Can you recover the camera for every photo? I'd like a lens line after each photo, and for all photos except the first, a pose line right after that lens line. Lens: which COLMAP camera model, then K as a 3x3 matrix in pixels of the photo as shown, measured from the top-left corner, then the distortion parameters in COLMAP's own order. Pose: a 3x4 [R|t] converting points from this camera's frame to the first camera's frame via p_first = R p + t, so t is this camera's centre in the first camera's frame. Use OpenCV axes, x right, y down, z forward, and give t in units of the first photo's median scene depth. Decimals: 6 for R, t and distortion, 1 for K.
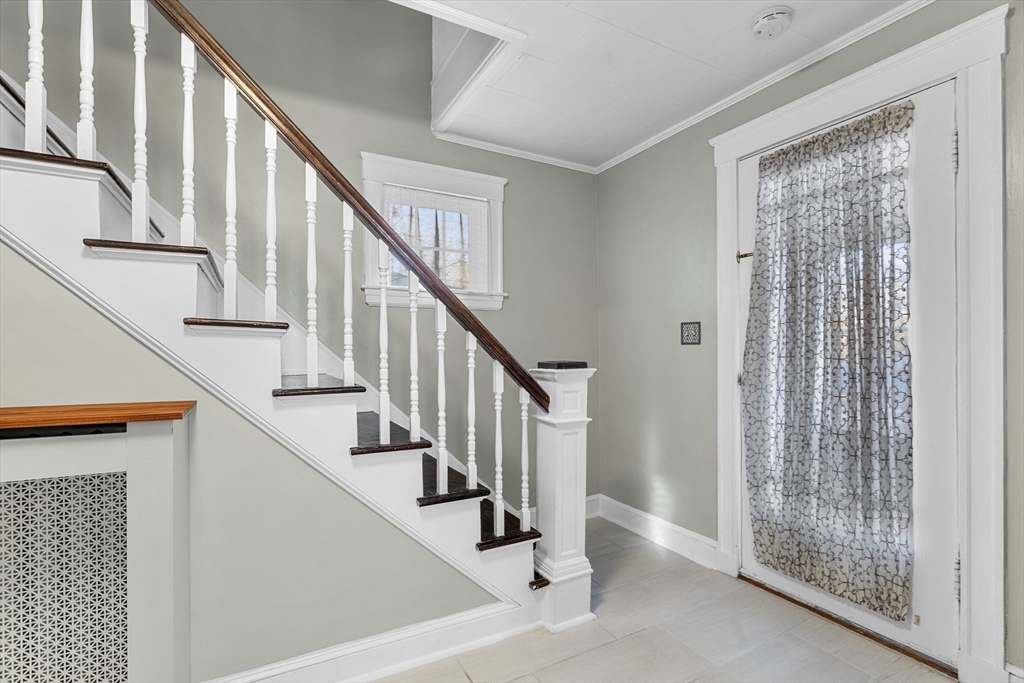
lens RADIAL K [[464.6, 0, 509.9], [0, 464.6, 341.4], [0, 0, 1]] dist [-0.014169, 0.004287]
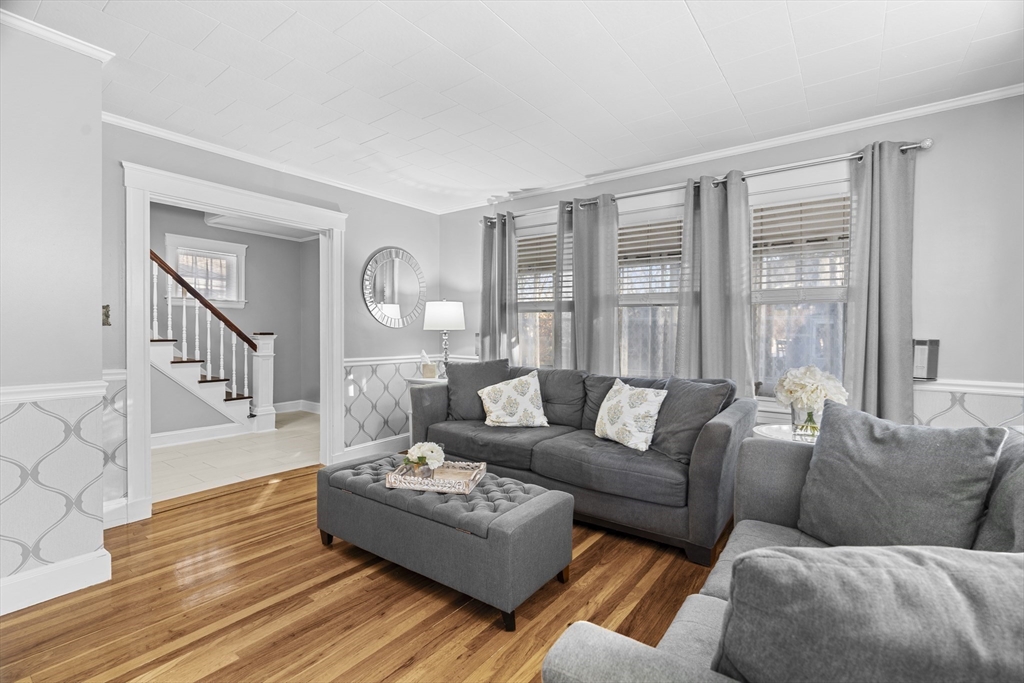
lens RADIAL K [[464.6, 0, 512.5], [0, 464.6, 335.9], [0, 0, 1]] dist [-0.014169, 0.004287]
pose [[0.911325, 0.007259, 0.411623, 0.328292], [-0.015943, 0.999717, 0.017669, -0.005258], [-0.411378, -0.022664, 0.911183, -2.002770]]
